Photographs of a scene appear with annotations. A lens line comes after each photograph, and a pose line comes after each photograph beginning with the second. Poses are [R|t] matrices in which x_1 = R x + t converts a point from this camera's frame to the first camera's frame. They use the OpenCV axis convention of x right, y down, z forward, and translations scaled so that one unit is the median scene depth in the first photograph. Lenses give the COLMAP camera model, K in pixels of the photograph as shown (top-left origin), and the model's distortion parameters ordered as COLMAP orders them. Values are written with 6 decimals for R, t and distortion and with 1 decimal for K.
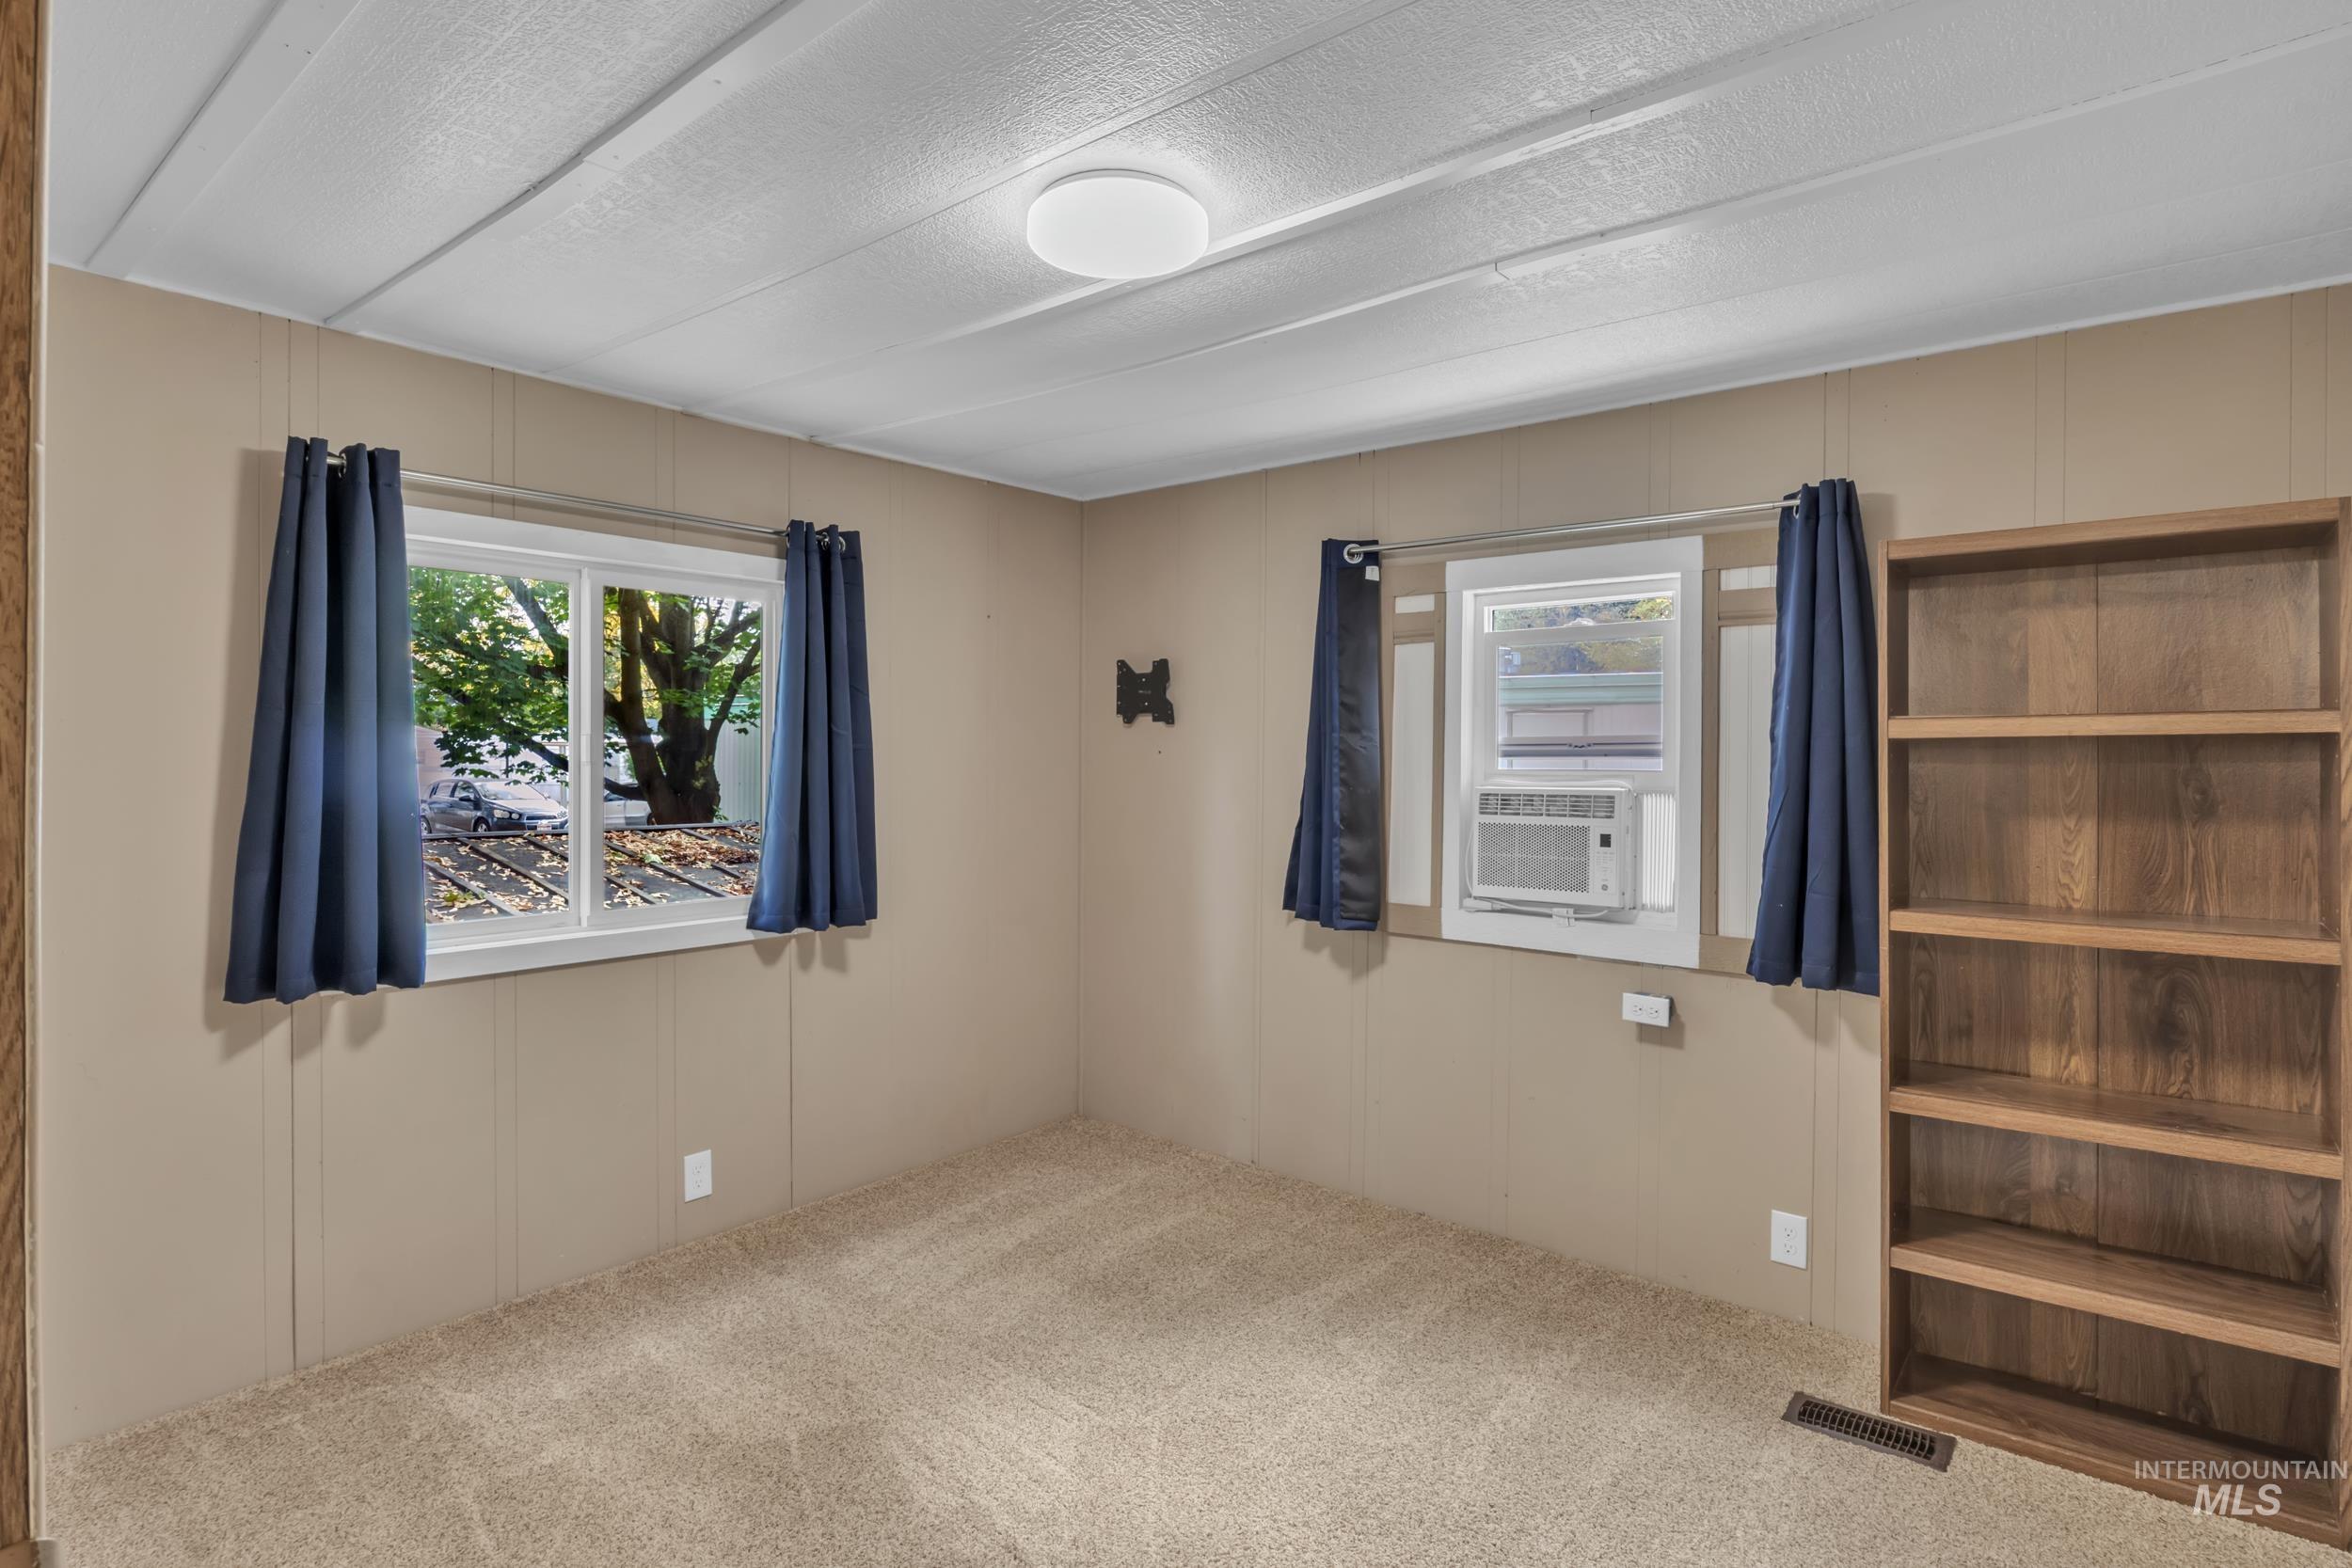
lens RADIAL K [[1216.8, 0, 1175.7], [0, 1216.8, 813.6], [0, 0, 1]] dist [-0.001805, 0.000691]
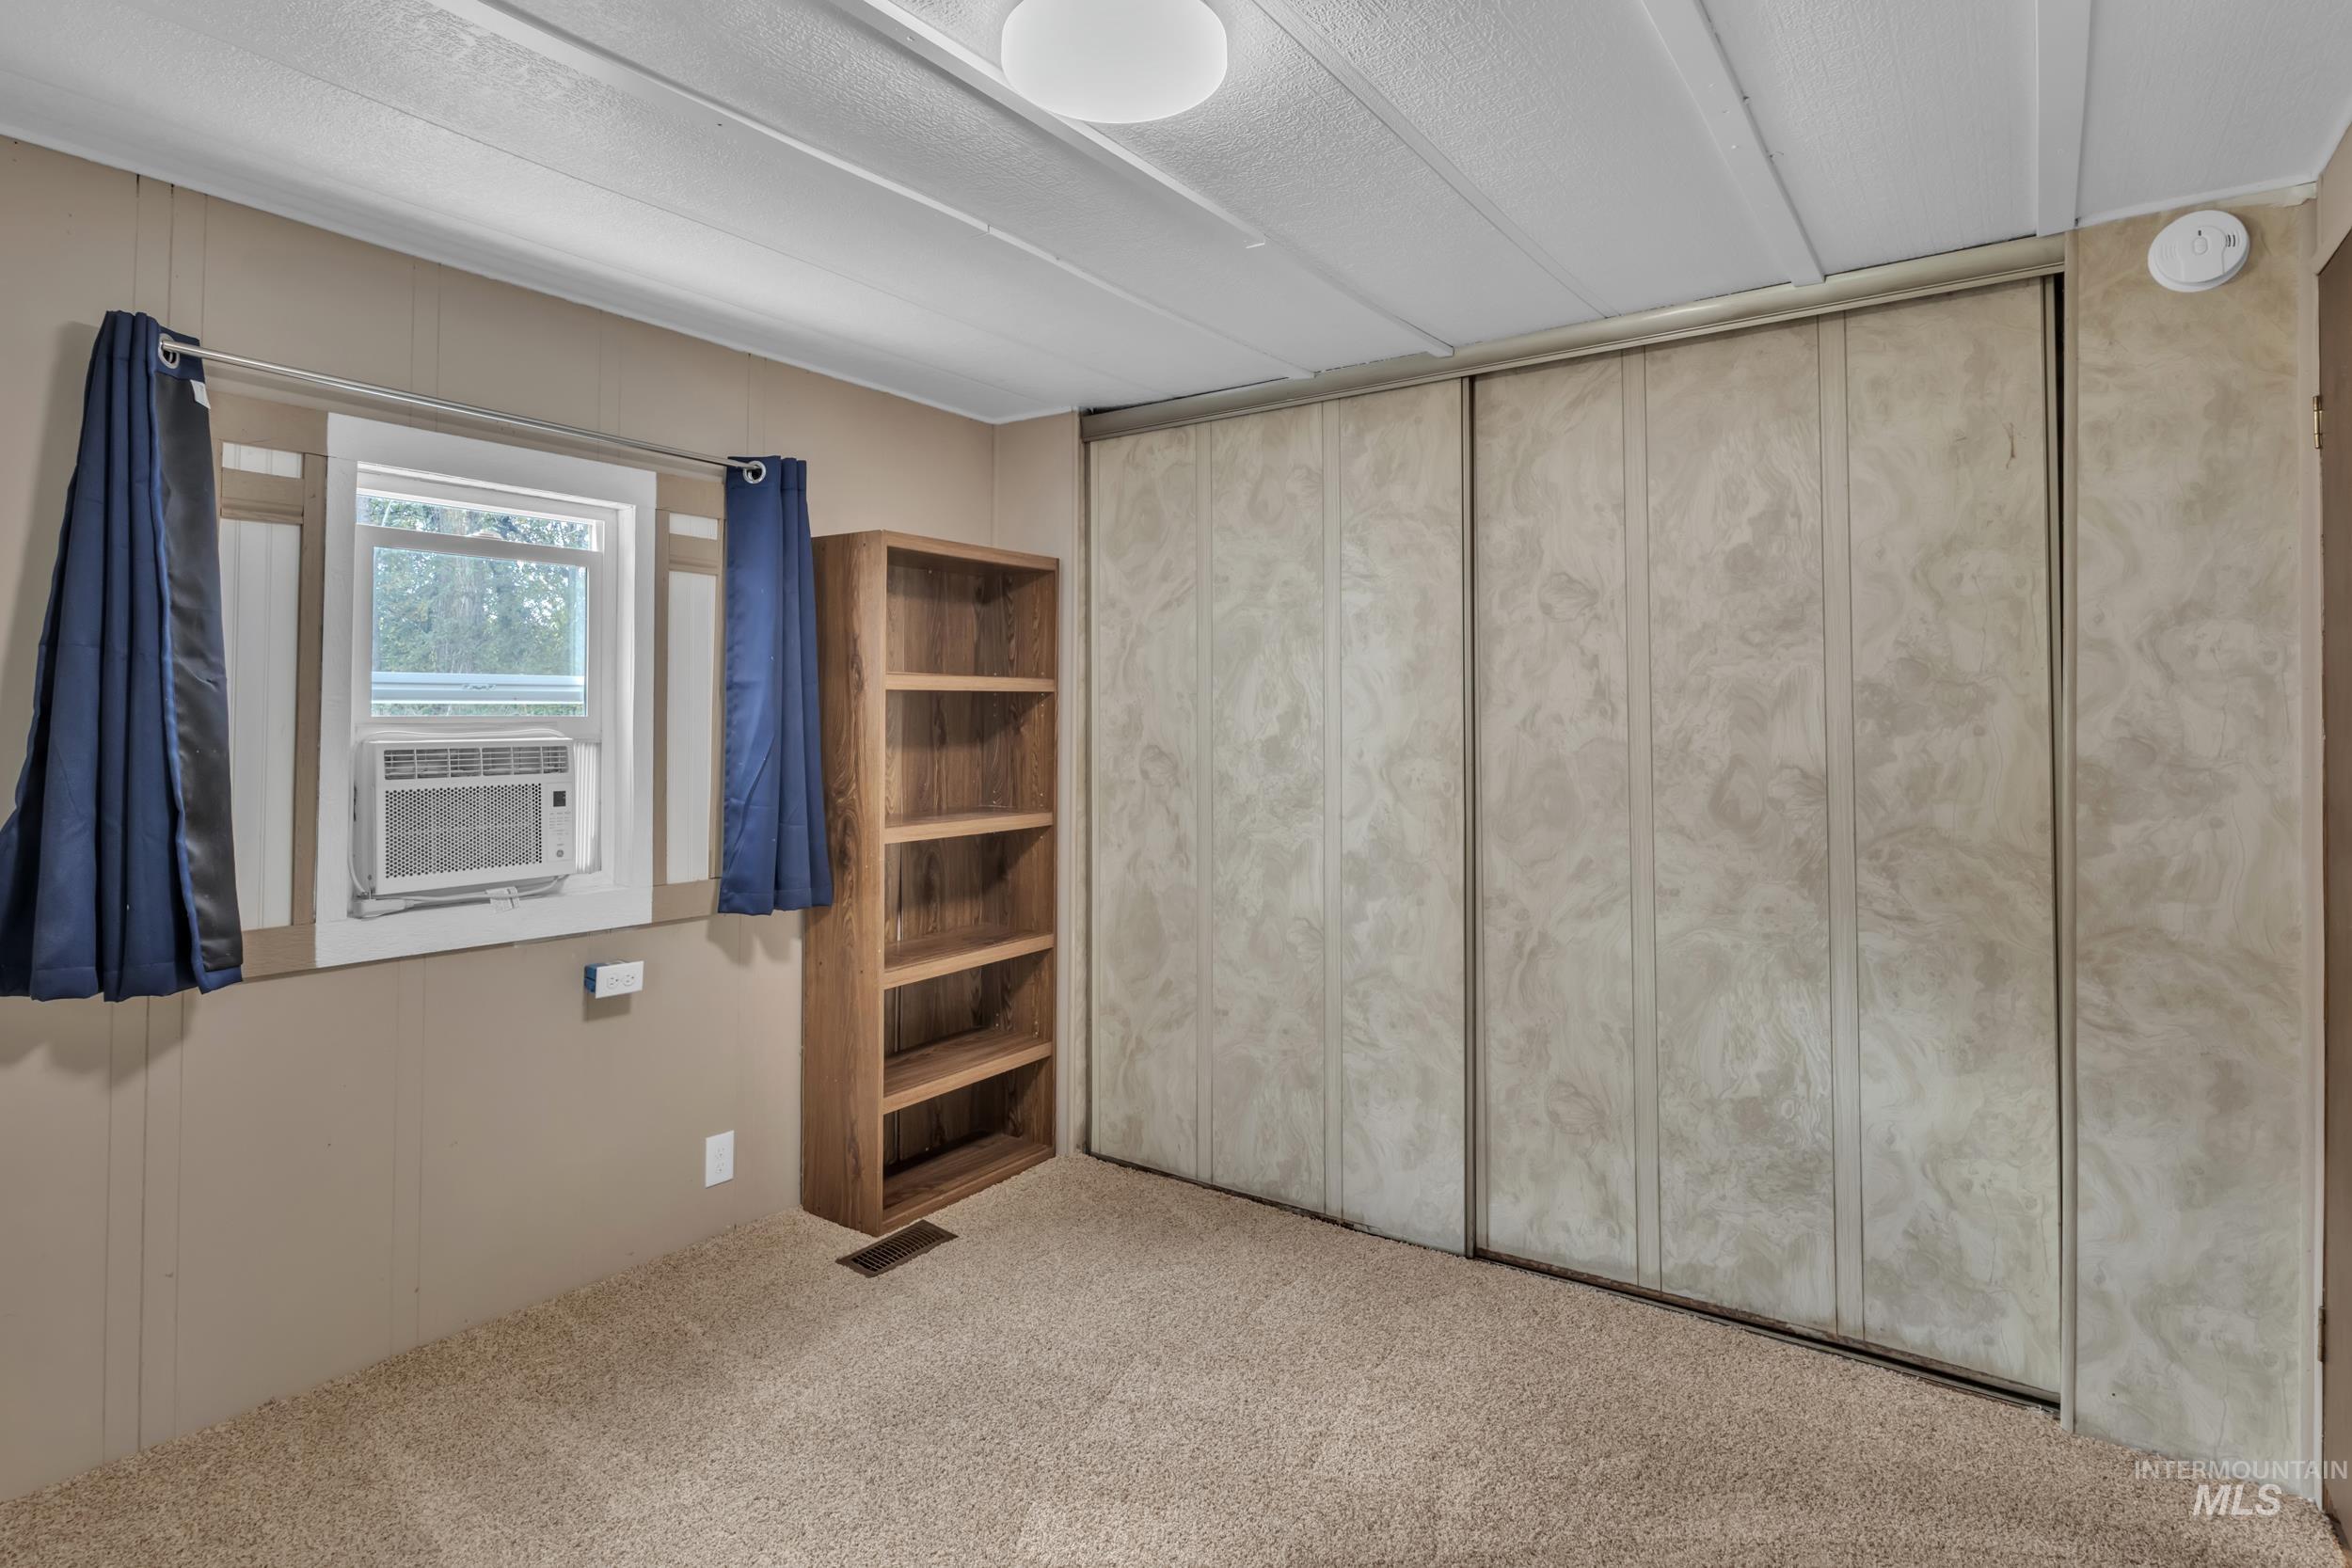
lens RADIAL K [[1212.2, 0, 1177.5], [0, 1212.2, 742.5], [0, 0, 1]] dist [-0.000874, -0.000123]
pose [[-0.073561, -0.031514, 0.996793, -0.526837], [0.034989, 0.998804, 0.034159, -0.031160], [-0.996677, 0.037390, -0.072370, 0.625008]]
